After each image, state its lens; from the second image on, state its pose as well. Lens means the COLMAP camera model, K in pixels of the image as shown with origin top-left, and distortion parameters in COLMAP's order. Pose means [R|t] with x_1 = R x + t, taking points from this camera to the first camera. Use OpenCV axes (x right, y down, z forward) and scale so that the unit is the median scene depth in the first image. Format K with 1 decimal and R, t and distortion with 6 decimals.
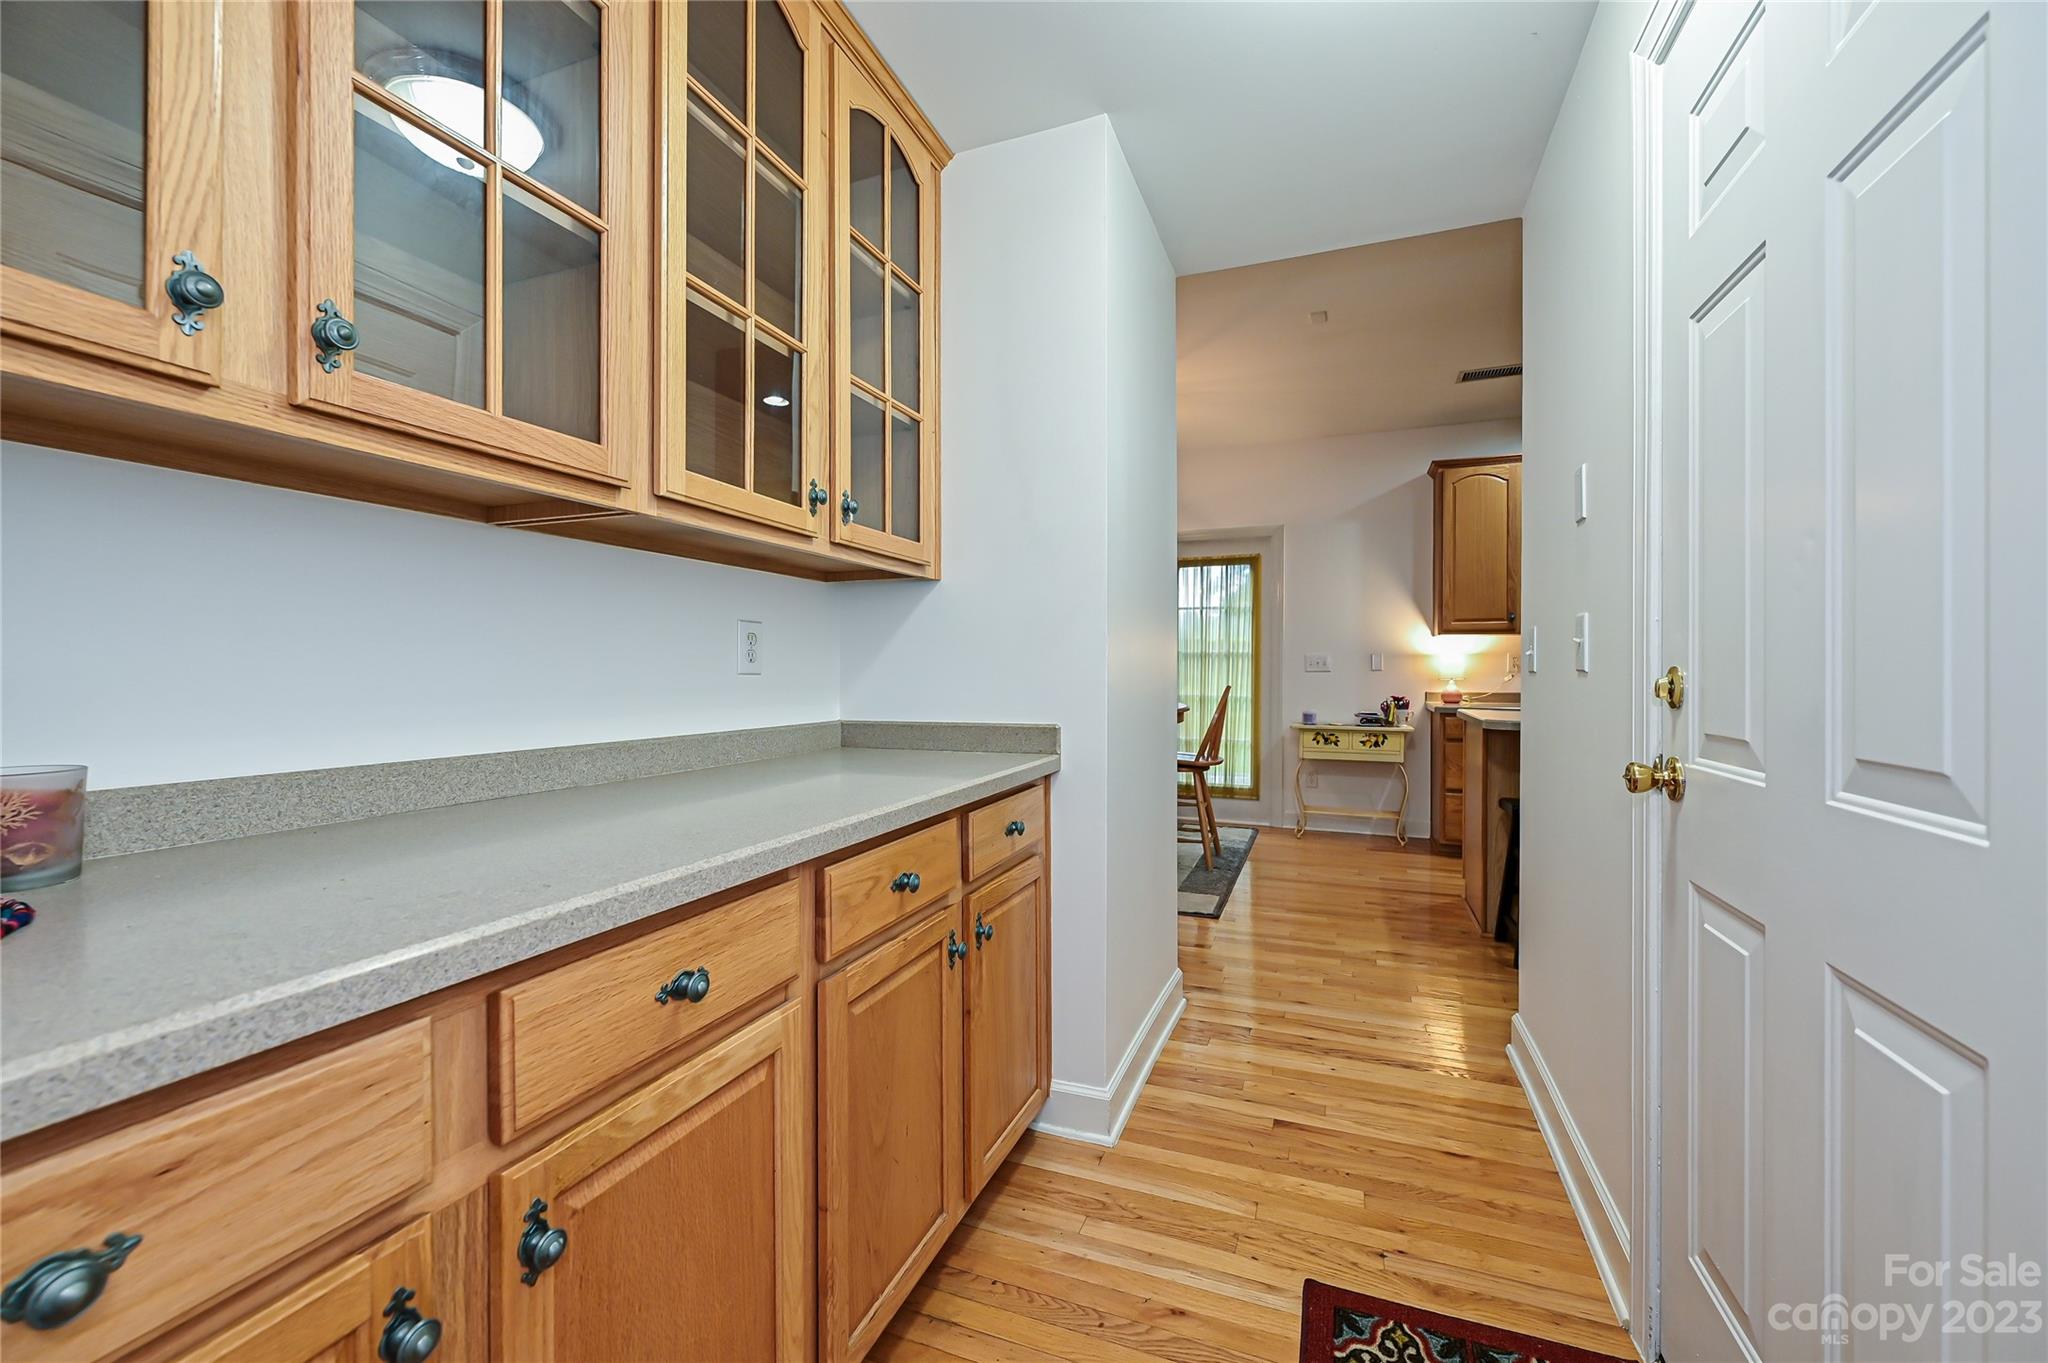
lens RADIAL K [[816.8, 0, 1023.3], [0, 816.8, 670.9], [0, 0, 1]] dist [-0.000006, 0.000146]
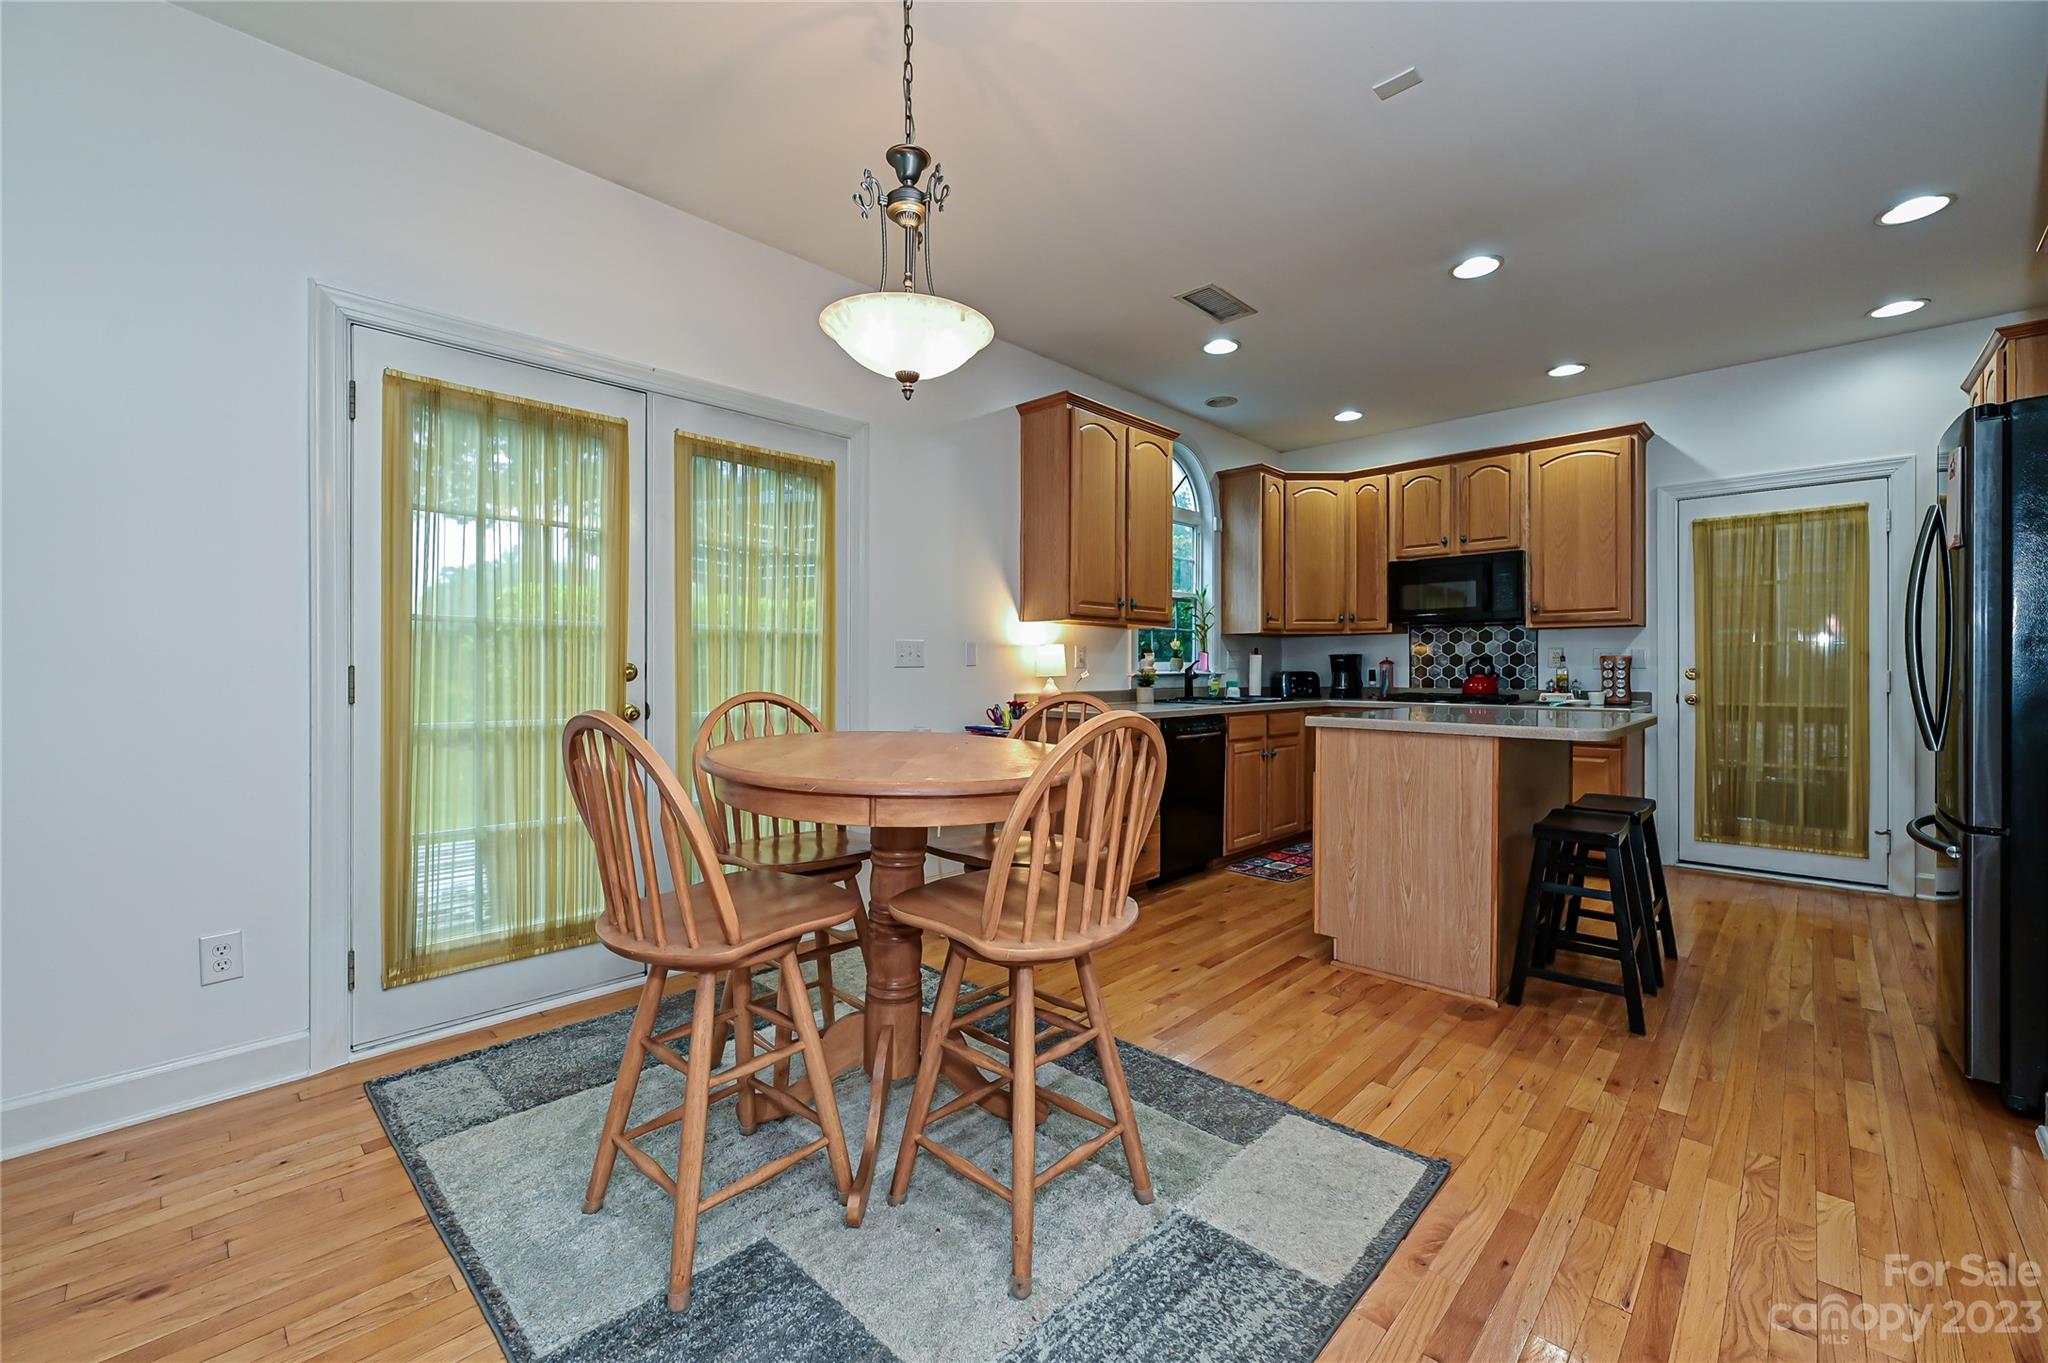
lens RADIAL K [[816.8, 0, 1023.3], [0, 816.8, 670.9], [0, 0, 1]] dist [-0.000006, 0.000146]
pose [[0.378318, -0.002563, 0.925672, -0.209520], [0.000096, 0.999996, 0.002729, 0.002475], [-0.925676, -0.000943, 0.378317, 0.714670]]
